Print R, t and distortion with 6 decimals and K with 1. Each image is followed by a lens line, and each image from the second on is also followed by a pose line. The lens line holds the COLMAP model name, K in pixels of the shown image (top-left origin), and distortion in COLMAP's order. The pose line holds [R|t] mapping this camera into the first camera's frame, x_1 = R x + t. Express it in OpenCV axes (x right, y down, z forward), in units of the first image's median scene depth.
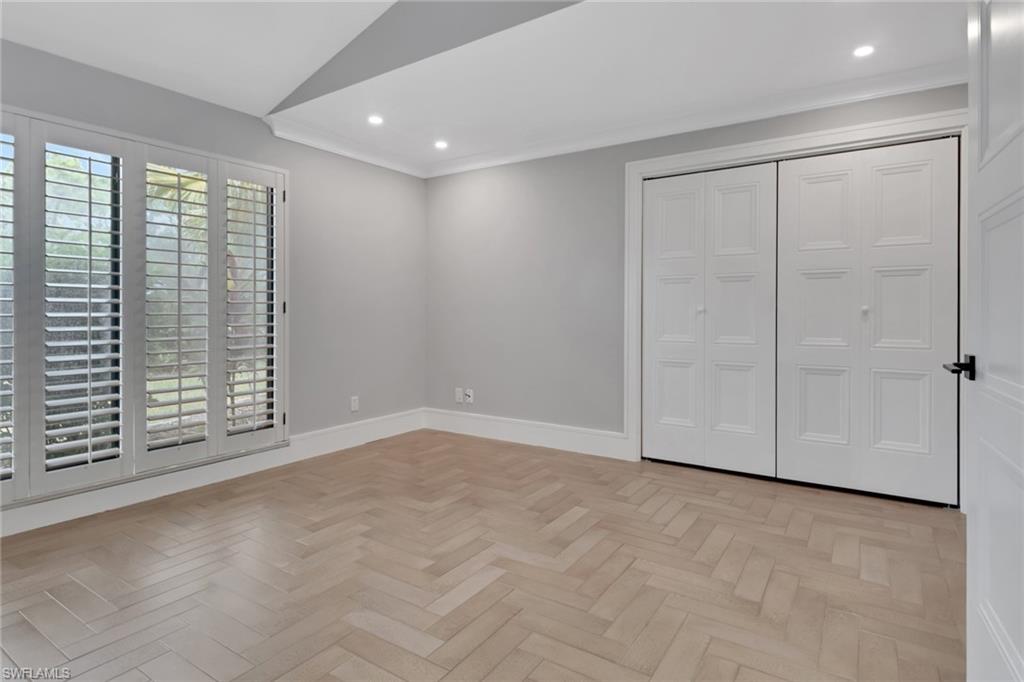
lens RADIAL K [[543.7, 0, 519.4], [0, 543.7, 329.0], [0, 0, 1]] dist [0.003433, -0.000297]
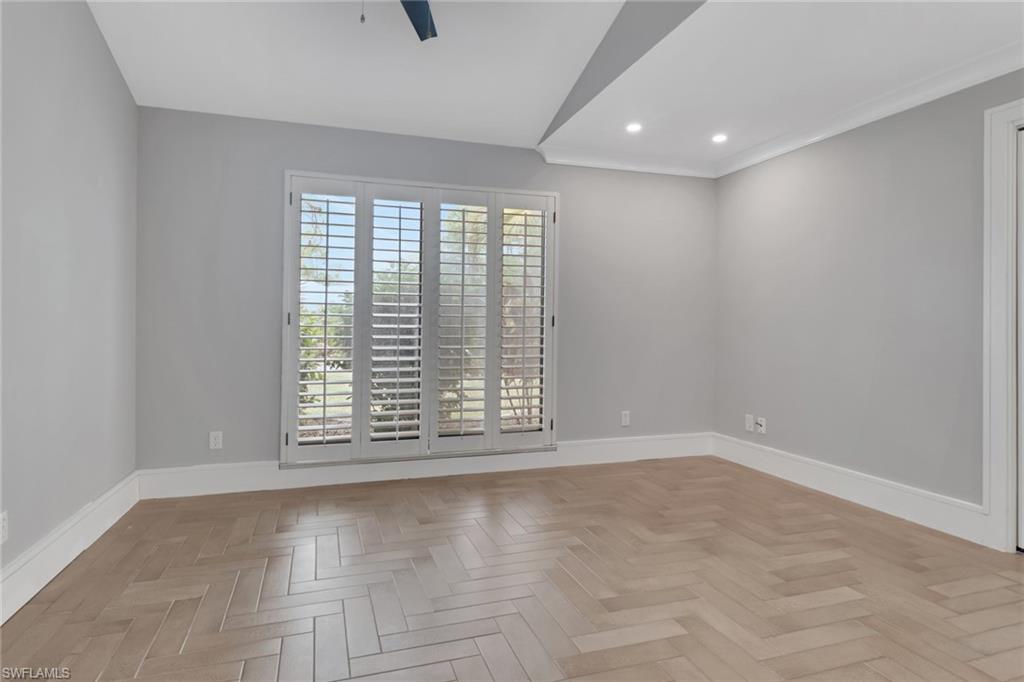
lens RADIAL K [[554.0, 0, 512.0], [0, 554.0, 341.0], [0, 0, 1]] dist [0.031004, -0.021904]
pose [[0.785075, 0.024552, -0.618914, 0.201206], [-0.027301, 0.999615, 0.005023, -0.004075], [0.618799, 0.012954, 0.785443, 0.099093]]
